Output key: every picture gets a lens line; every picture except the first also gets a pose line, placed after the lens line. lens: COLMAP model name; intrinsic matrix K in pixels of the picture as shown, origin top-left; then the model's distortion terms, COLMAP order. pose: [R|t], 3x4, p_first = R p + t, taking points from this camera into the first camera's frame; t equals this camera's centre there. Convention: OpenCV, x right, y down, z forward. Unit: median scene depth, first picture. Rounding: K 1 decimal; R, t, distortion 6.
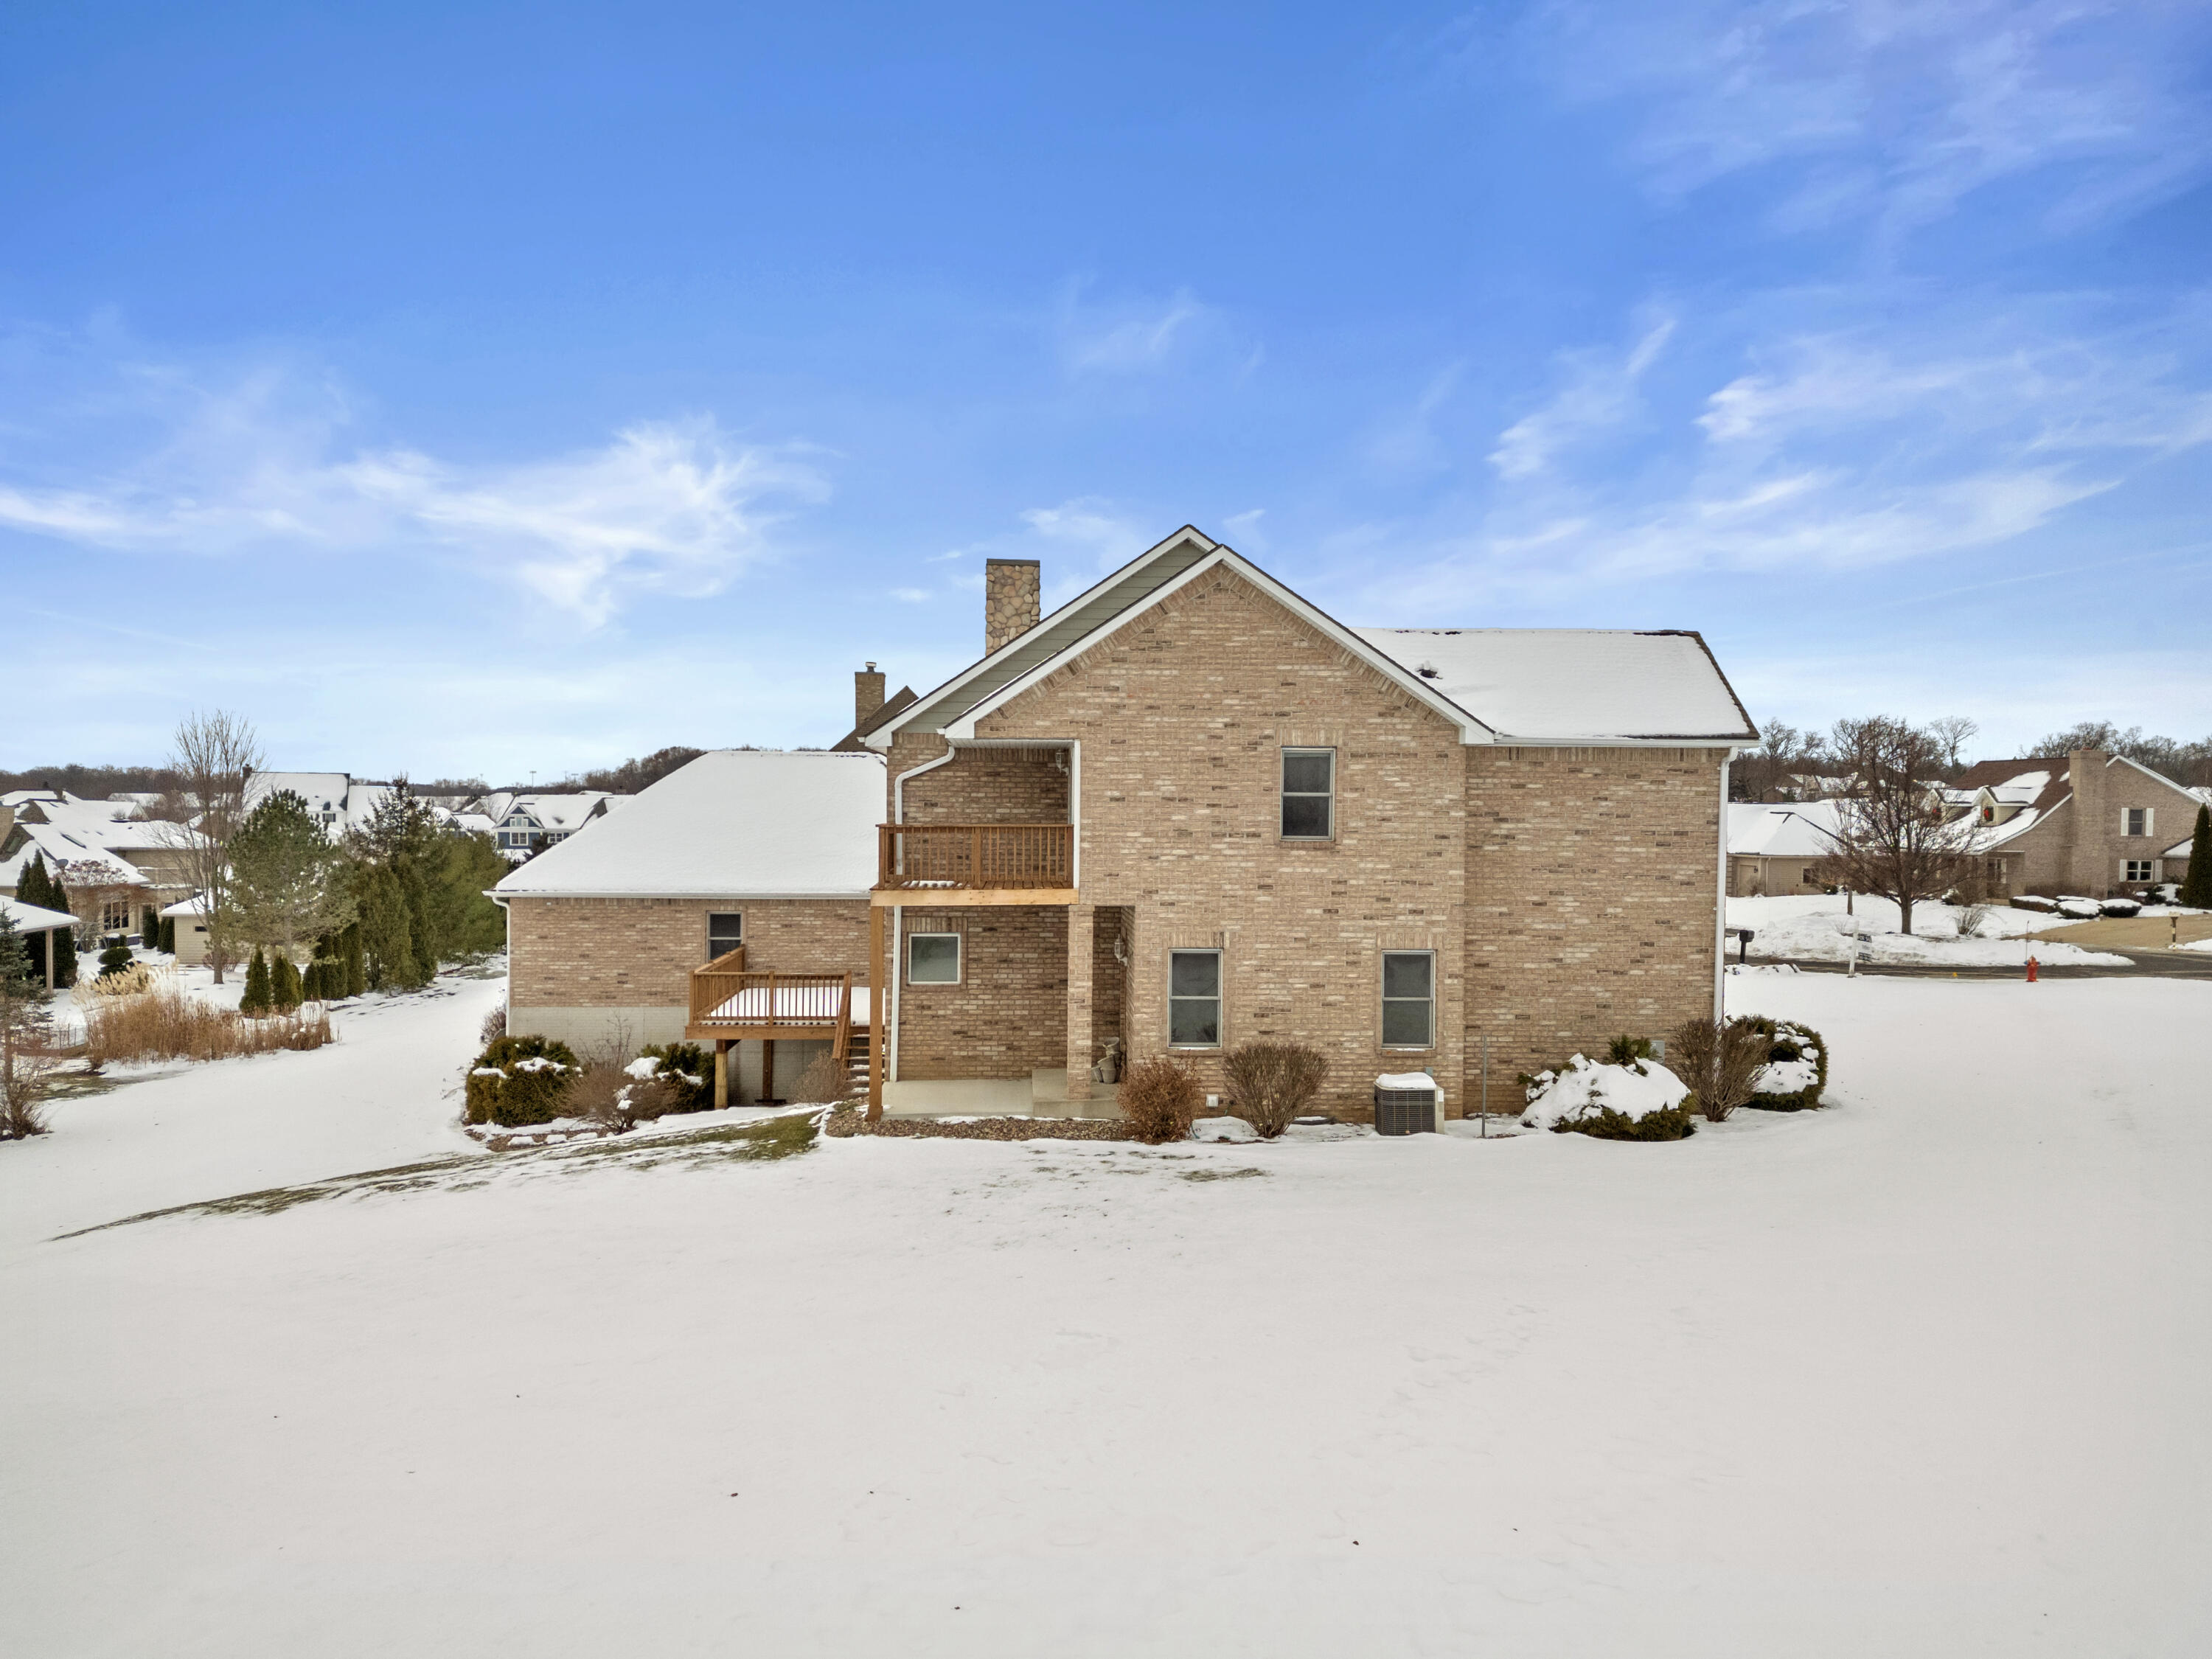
lens RADIAL K [[1555.0, 0, 1106.4], [0, 1555.0, 859.0], [0, 0, 1]] dist [0.073379, -0.073199]
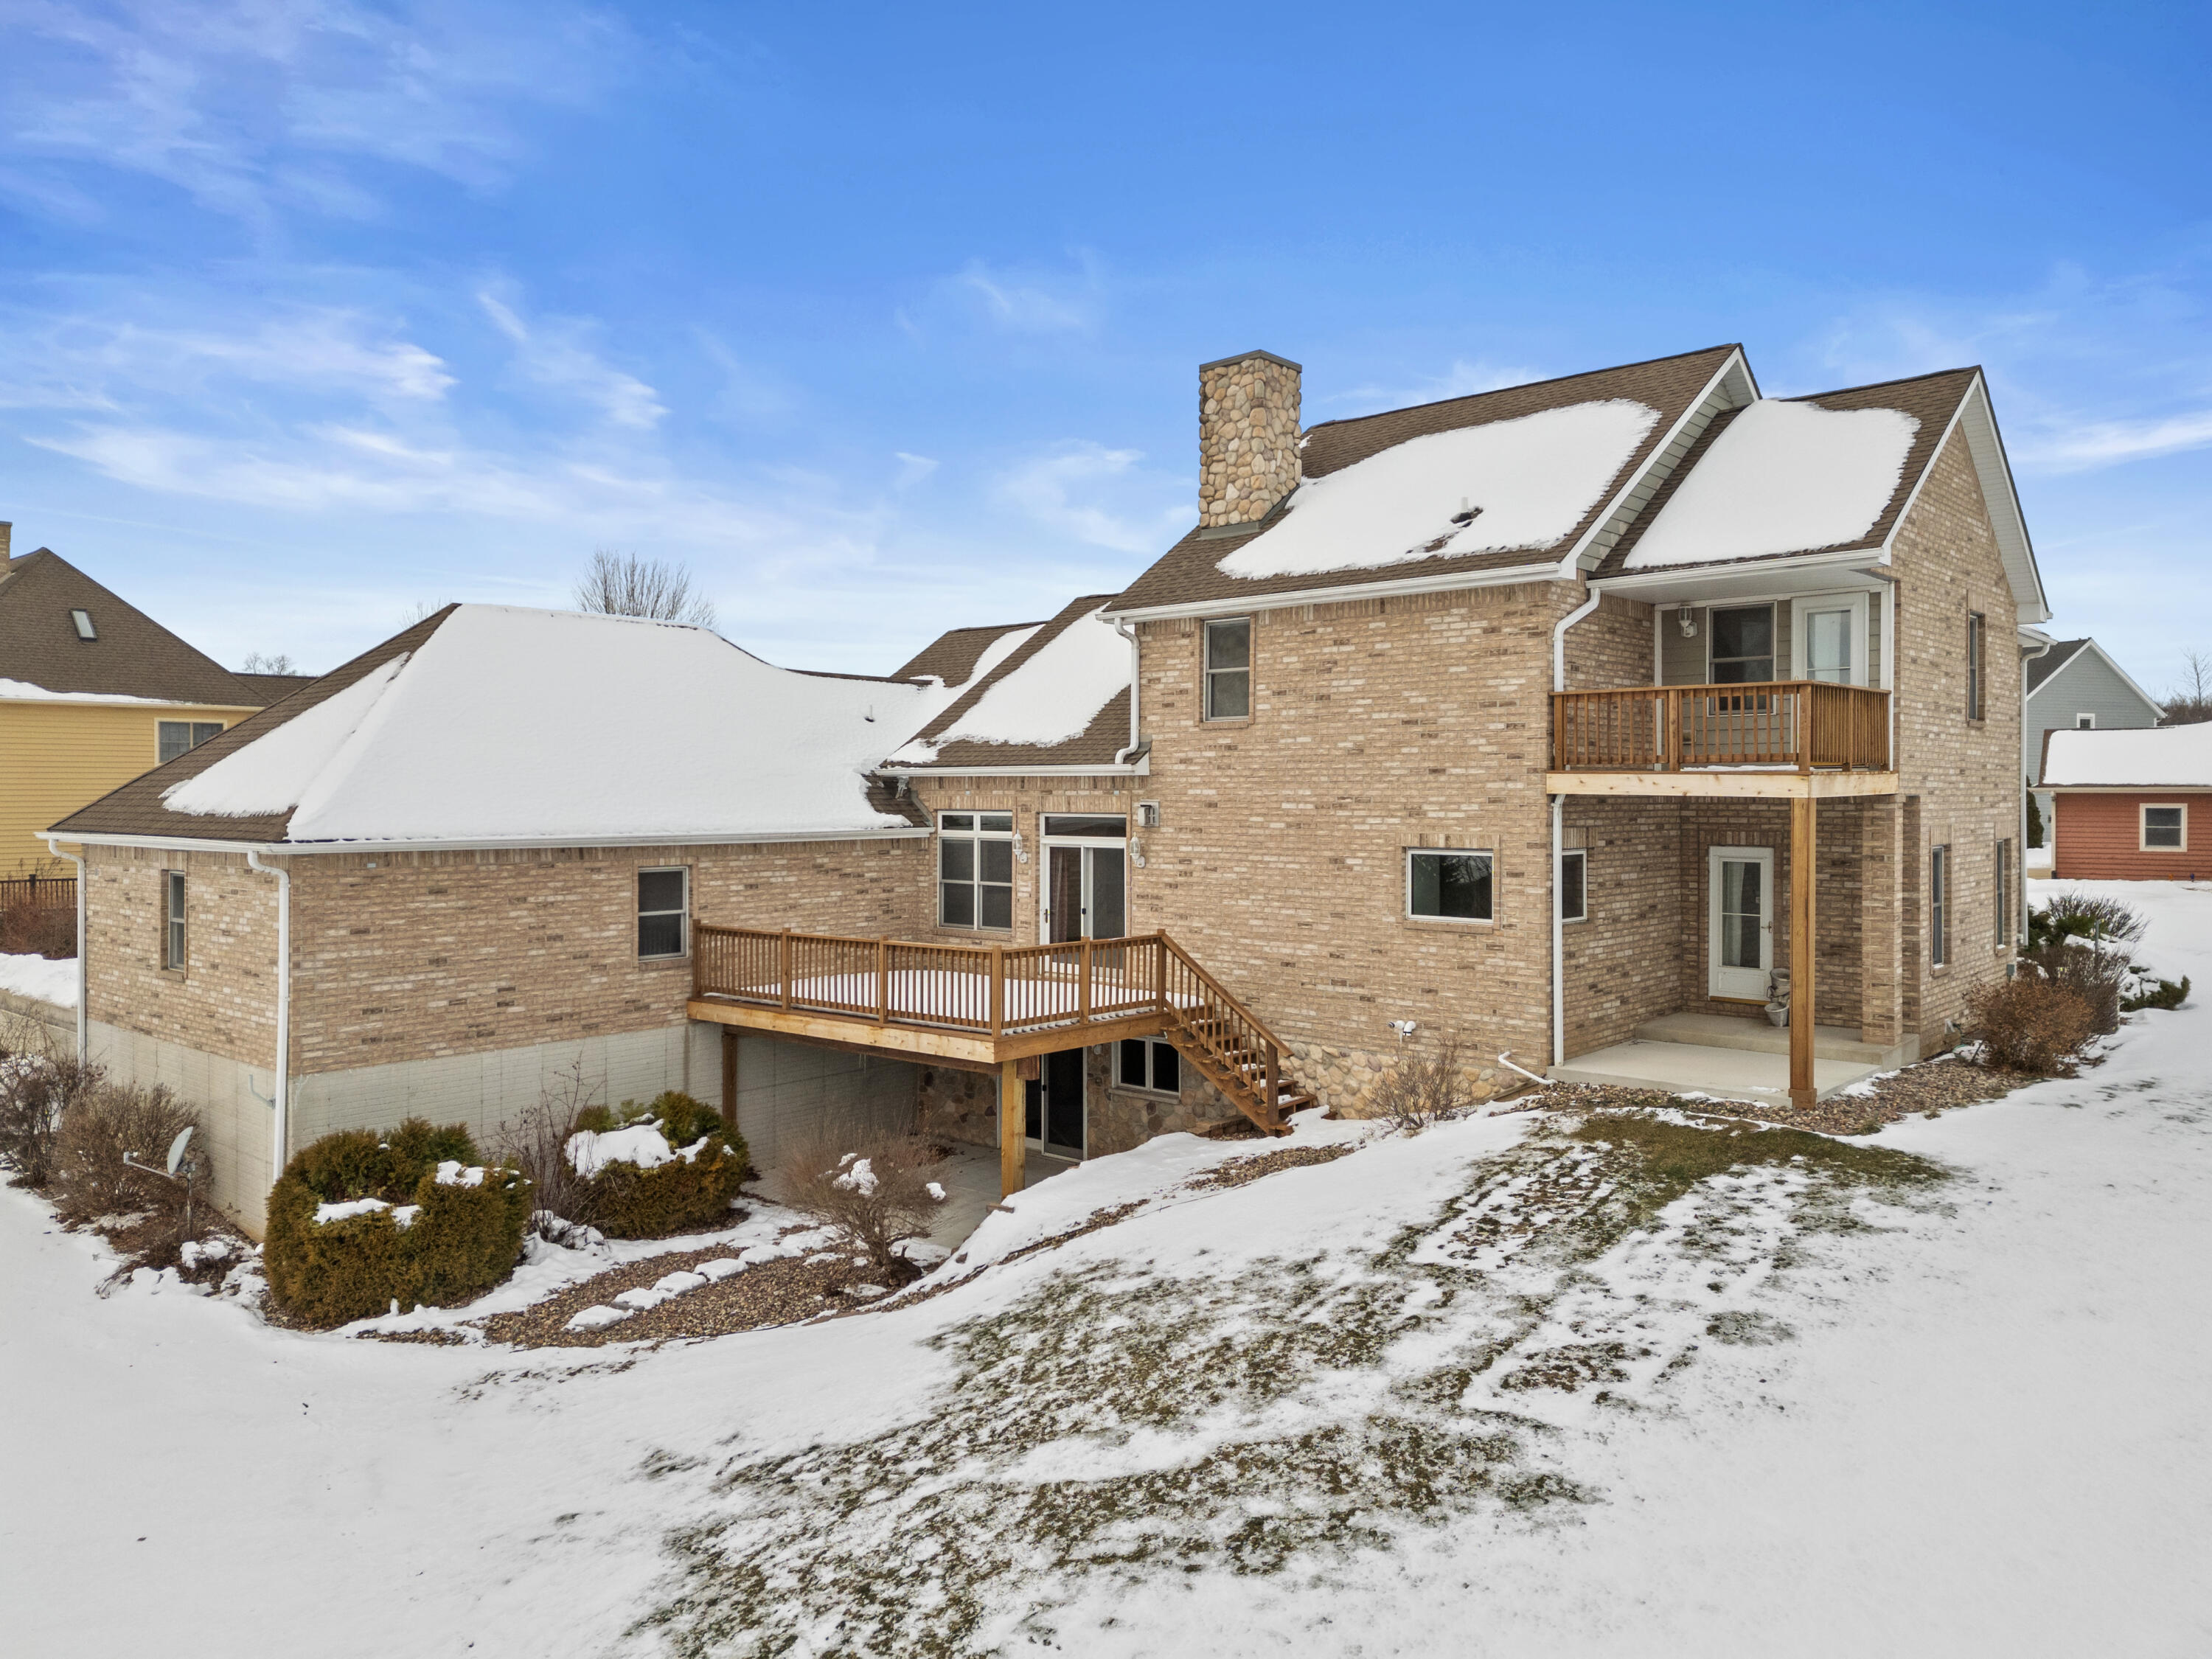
lens RADIAL K [[1562.4, 0, 1108.0], [0, 1562.4, 818.7], [0, 0, 1]] dist [0.086265, -0.095831]
pose [[0.700646, -0.018985, 0.713257, -0.554216], [0.023535, 0.999717, 0.003490, 0.017247], [-0.713121, 0.014341, 0.700894, 0.464039]]
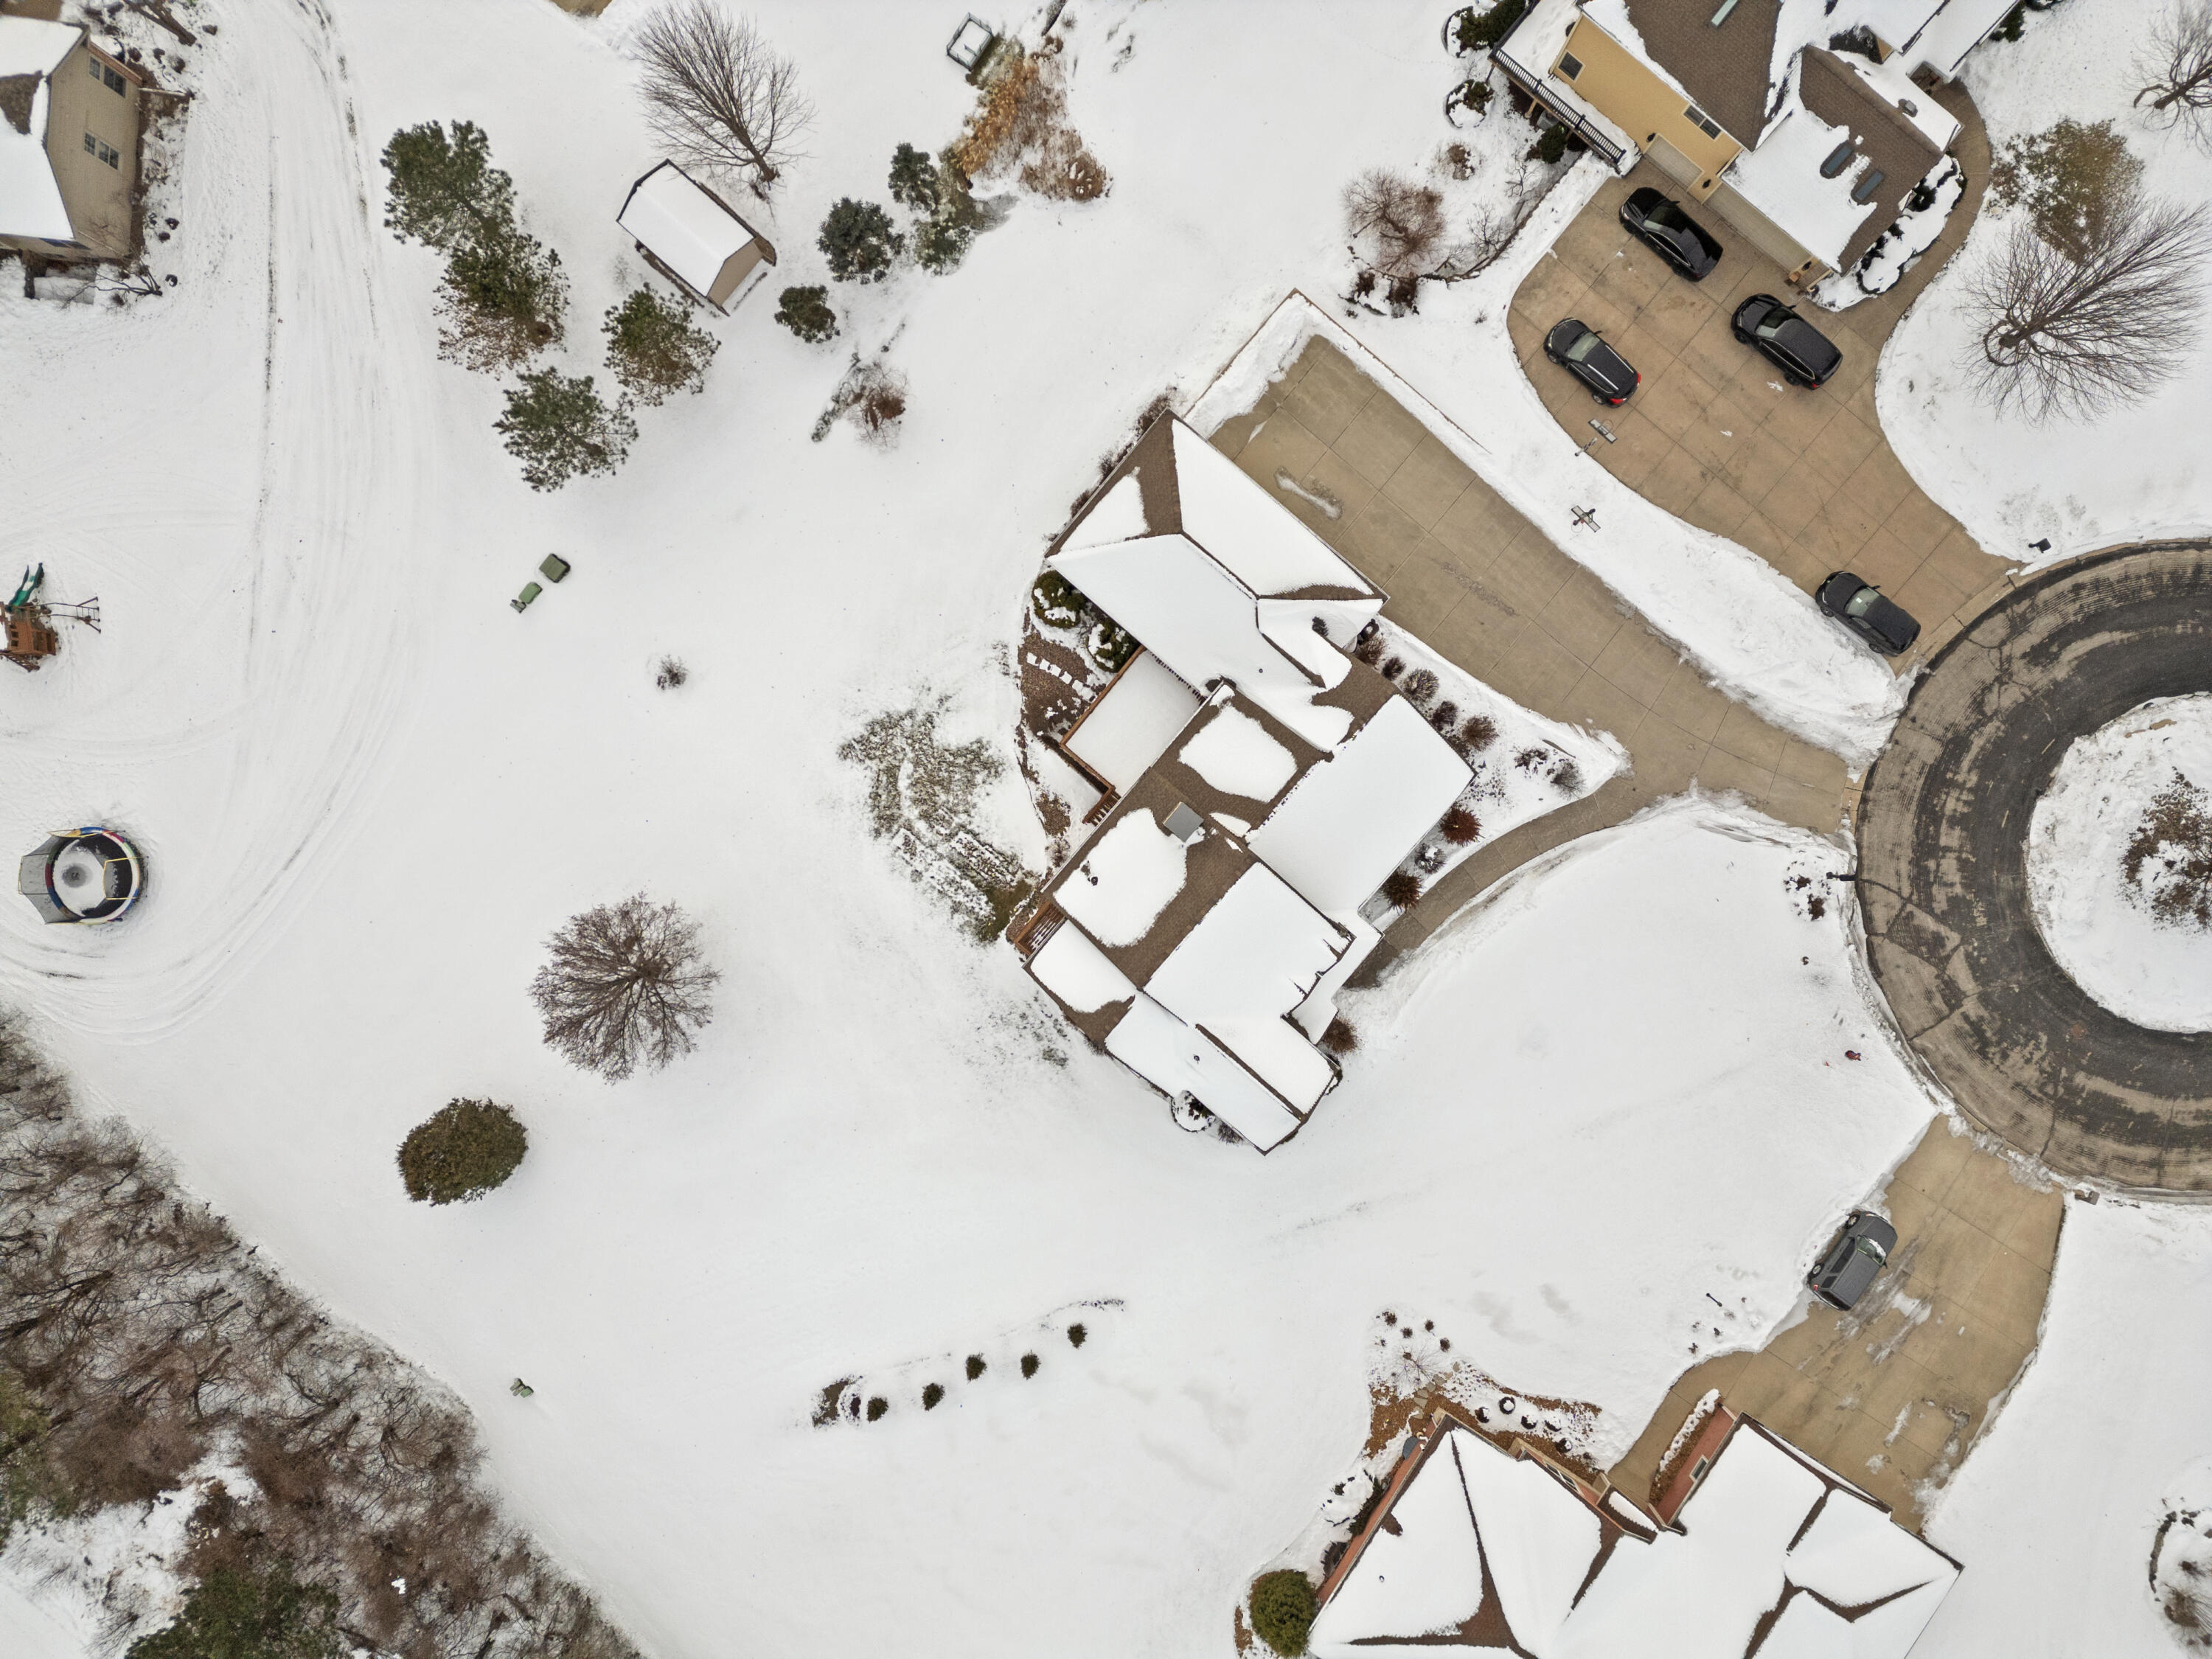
lens RADIAL K [[1565.4, 0, 1086.5], [0, 1565.4, 839.4], [0, 0, 1]] dist [0.056029, -0.002440]
pose [[0.720604, 0.692770, -0.028287, -0.067023], [0.034232, 0.005200, 0.999400, -1.834192], [0.692502, -0.721140, -0.019967, 0.815123]]
